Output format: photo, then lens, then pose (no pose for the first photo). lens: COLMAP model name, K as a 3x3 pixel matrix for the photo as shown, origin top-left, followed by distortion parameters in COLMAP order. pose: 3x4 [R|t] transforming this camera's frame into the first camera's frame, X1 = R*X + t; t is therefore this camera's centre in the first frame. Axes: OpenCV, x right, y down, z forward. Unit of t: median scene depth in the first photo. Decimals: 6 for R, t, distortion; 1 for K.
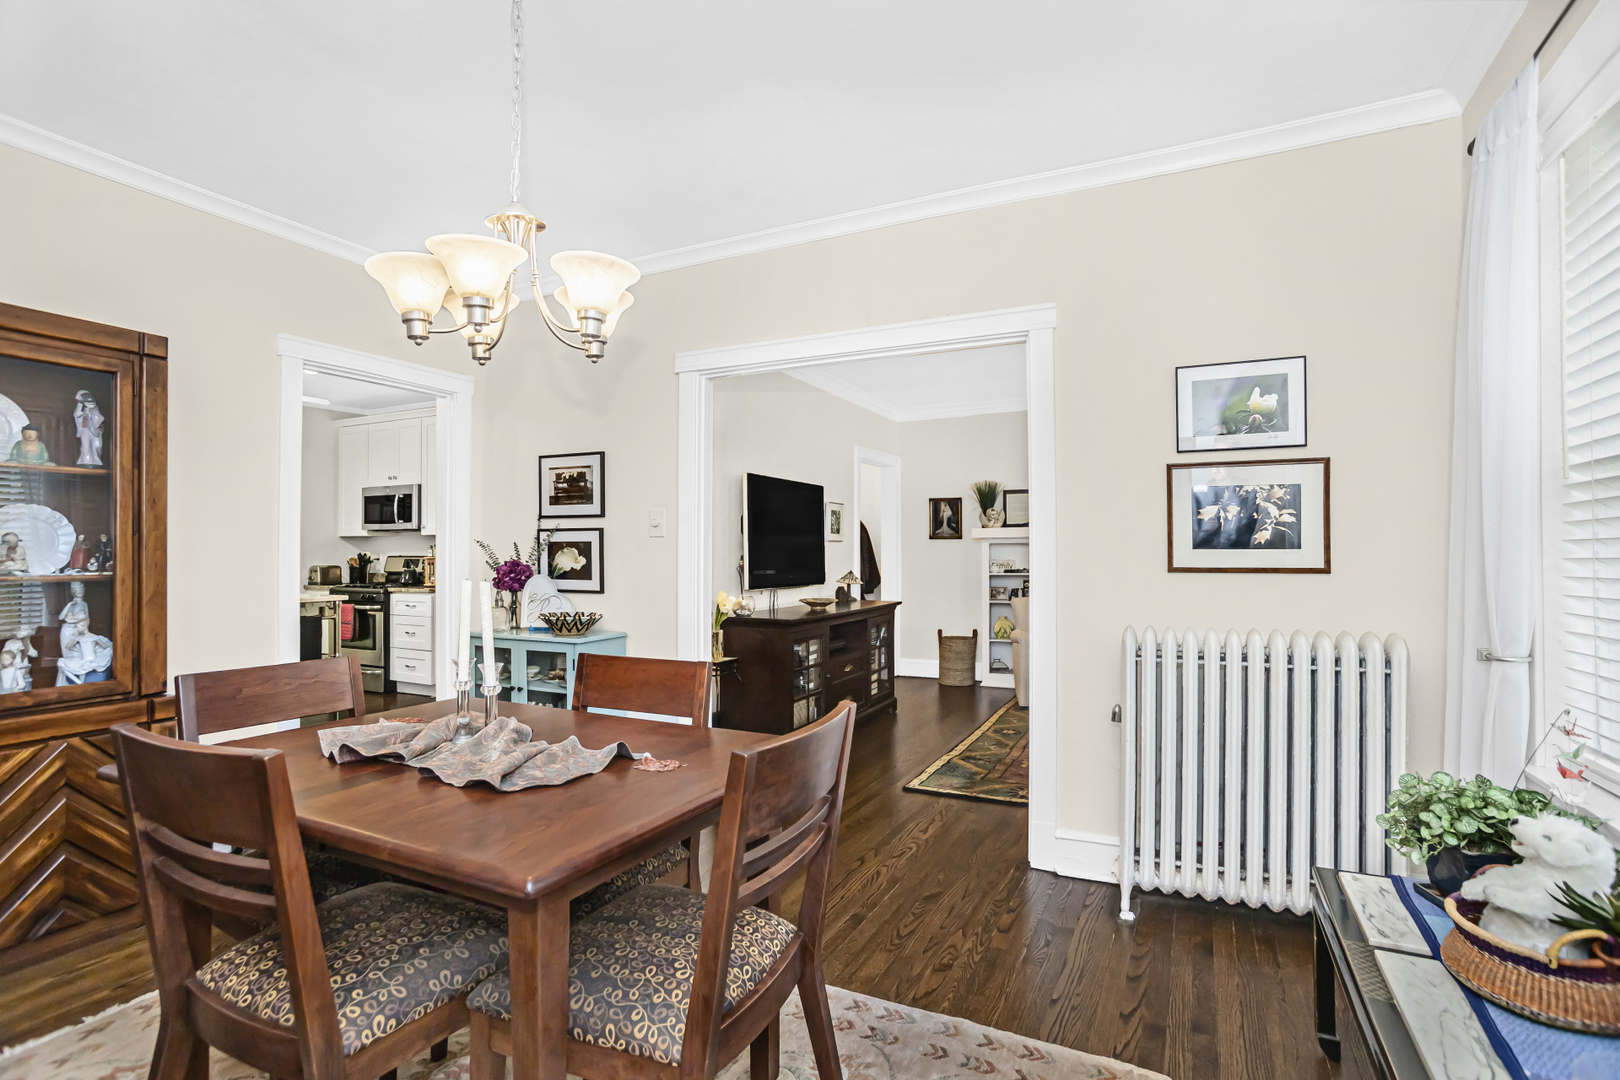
lens RADIAL K [[786.1, 0, 800.4], [0, 786.1, 557.4], [0, 0, 1]] dist [-0.071647, 0.040433]
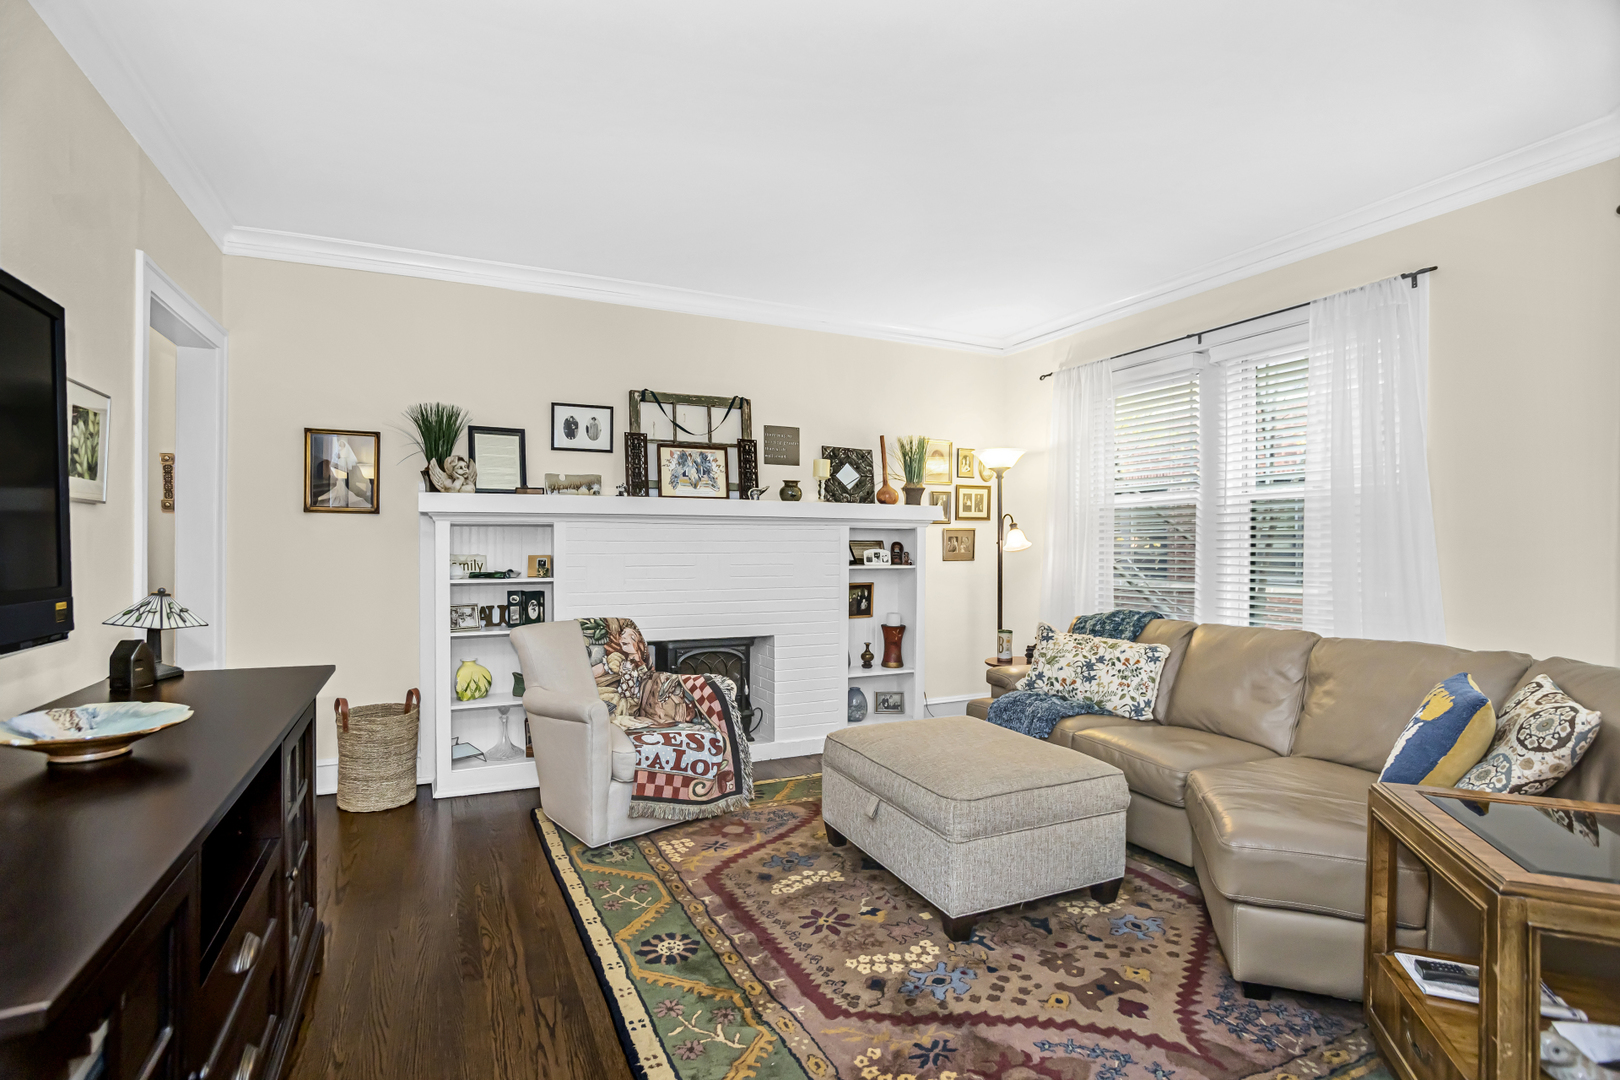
lens RADIAL K [[786.1, 0, 800.4], [0, 786.1, 557.4], [0, 0, 1]] dist [-0.071647, 0.040433]
pose [[0.616454, -0.009871, 0.787329, -0.021530], [0.001810, 0.999937, 0.011120, -0.000237], [-0.787388, -0.005430, 0.616433, 0.497012]]
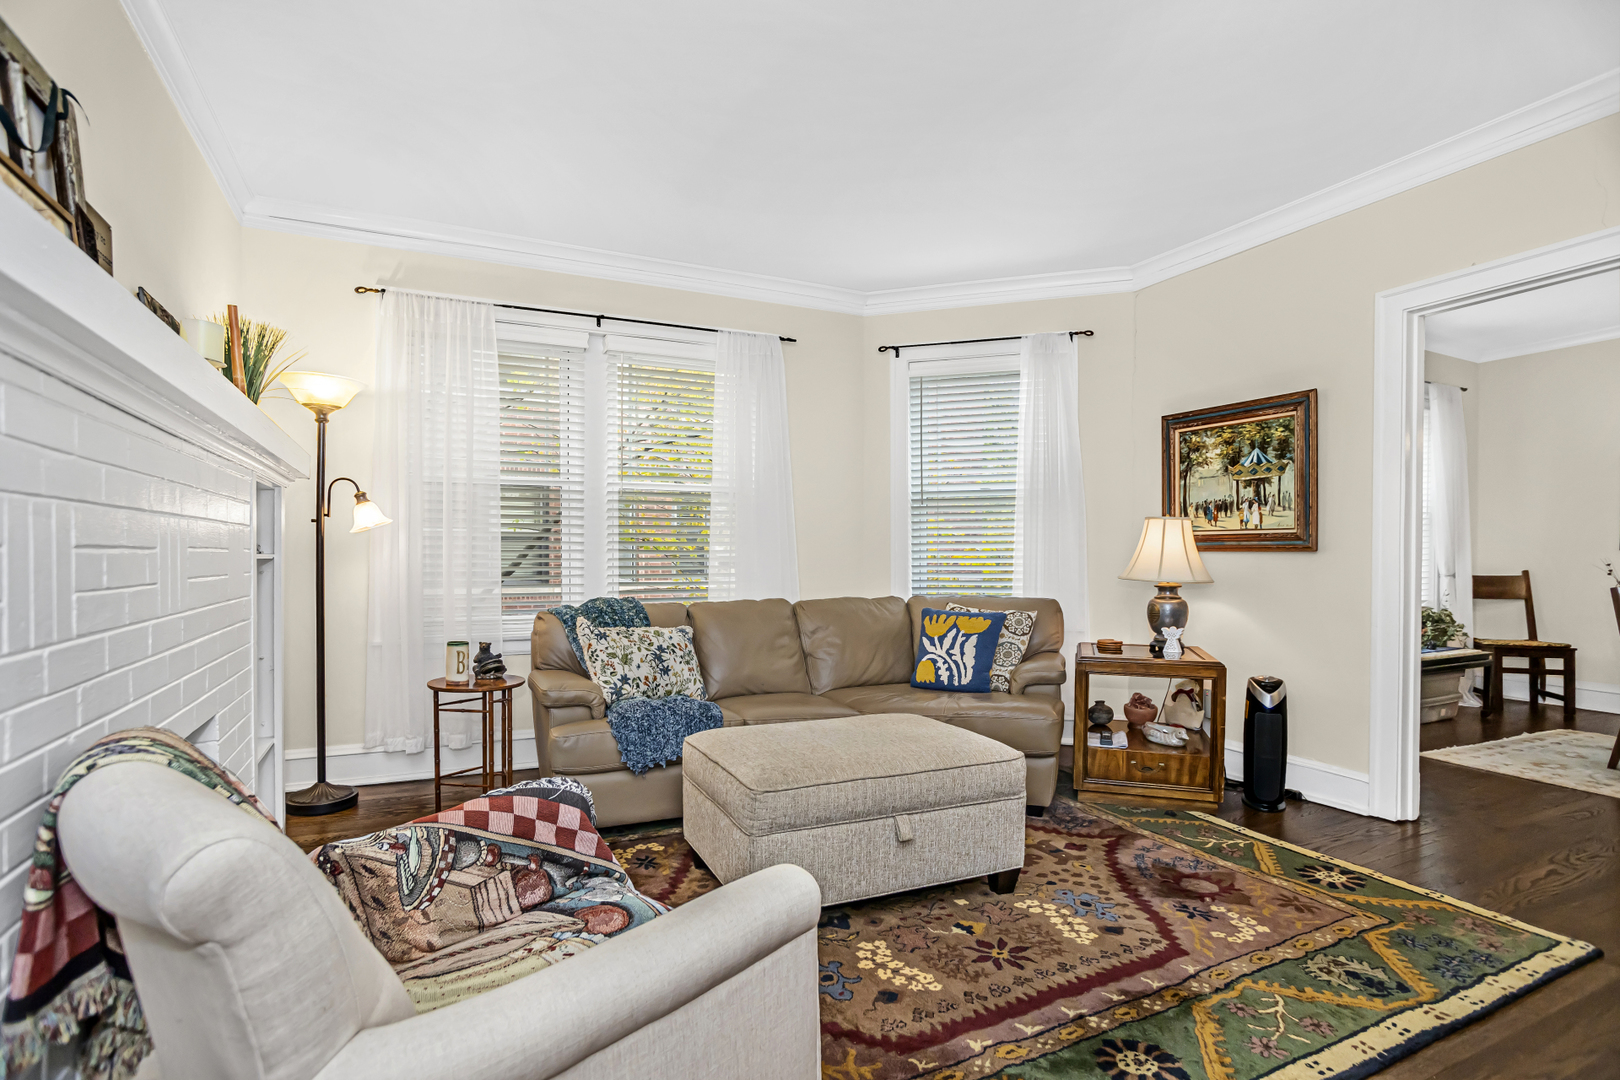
lens RADIAL K [[786.1, 0, 800.4], [0, 786.1, 557.4], [0, 0, 1]] dist [-0.071647, 0.040433]
pose [[-0.792587, -0.003909, 0.609746, 0.139112], [0.000254, 0.999977, 0.006742, 0.013186], [-0.609758, 0.005498, -0.792568, 0.981491]]
